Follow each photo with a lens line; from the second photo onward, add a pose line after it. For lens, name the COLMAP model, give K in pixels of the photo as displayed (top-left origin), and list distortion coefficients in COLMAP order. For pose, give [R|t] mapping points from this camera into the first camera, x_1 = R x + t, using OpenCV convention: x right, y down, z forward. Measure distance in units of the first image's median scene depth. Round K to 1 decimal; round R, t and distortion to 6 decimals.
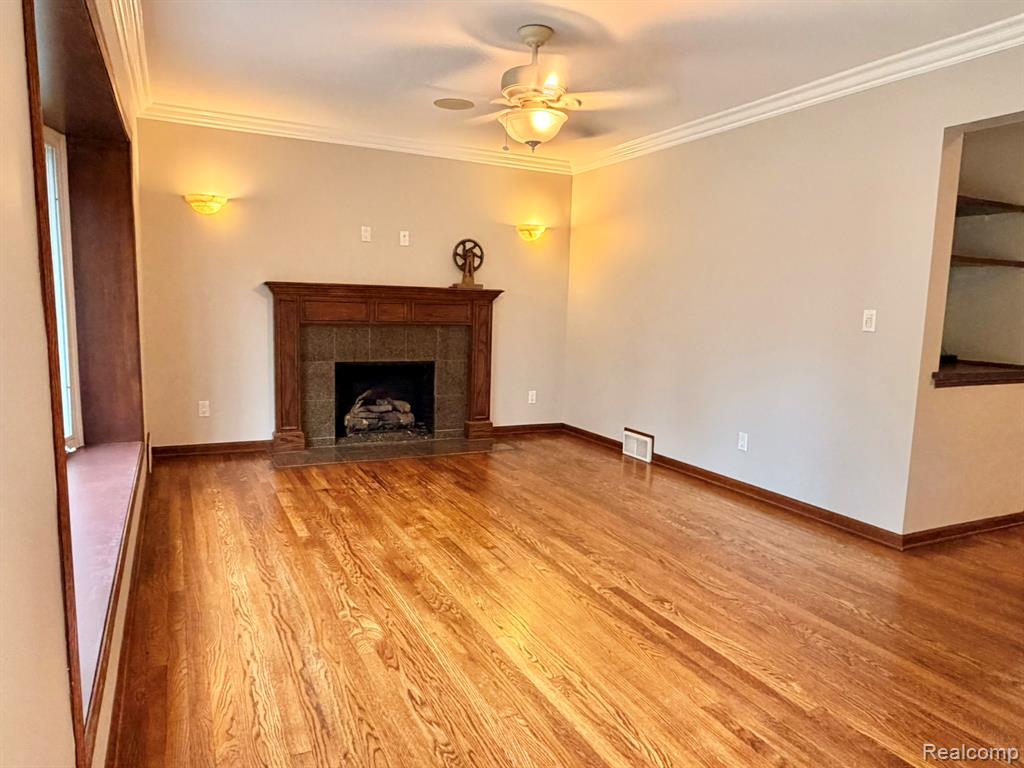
lens RADIAL K [[671.0, 0, 510.9], [0, 671.0, 388.1], [0, 0, 1]] dist [0.000203, -0.000391]
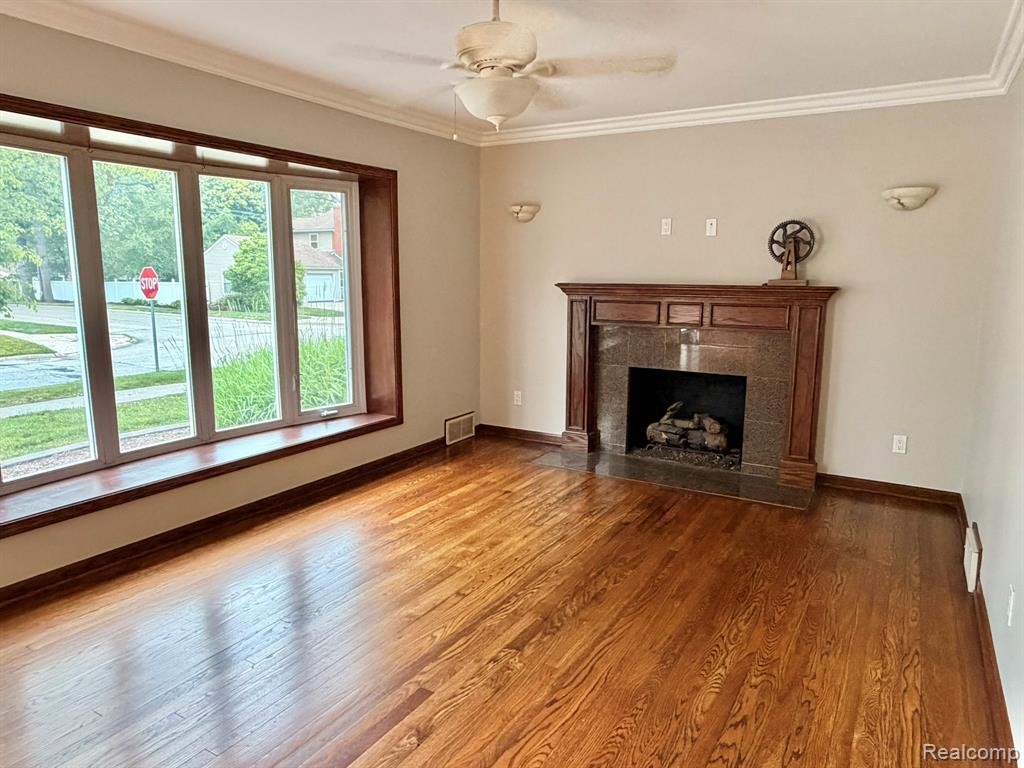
lens RADIAL K [[682.5, 0, 512.2], [0, 682.5, 381.2], [0, 0, 1]] dist [-0.005529, 0.000665]
pose [[0.546799, 0.107527, -0.830331, 0.515131], [-0.100288, 0.992990, 0.062549, -0.071897], [0.831236, 0.049070, 0.553749, 0.396894]]
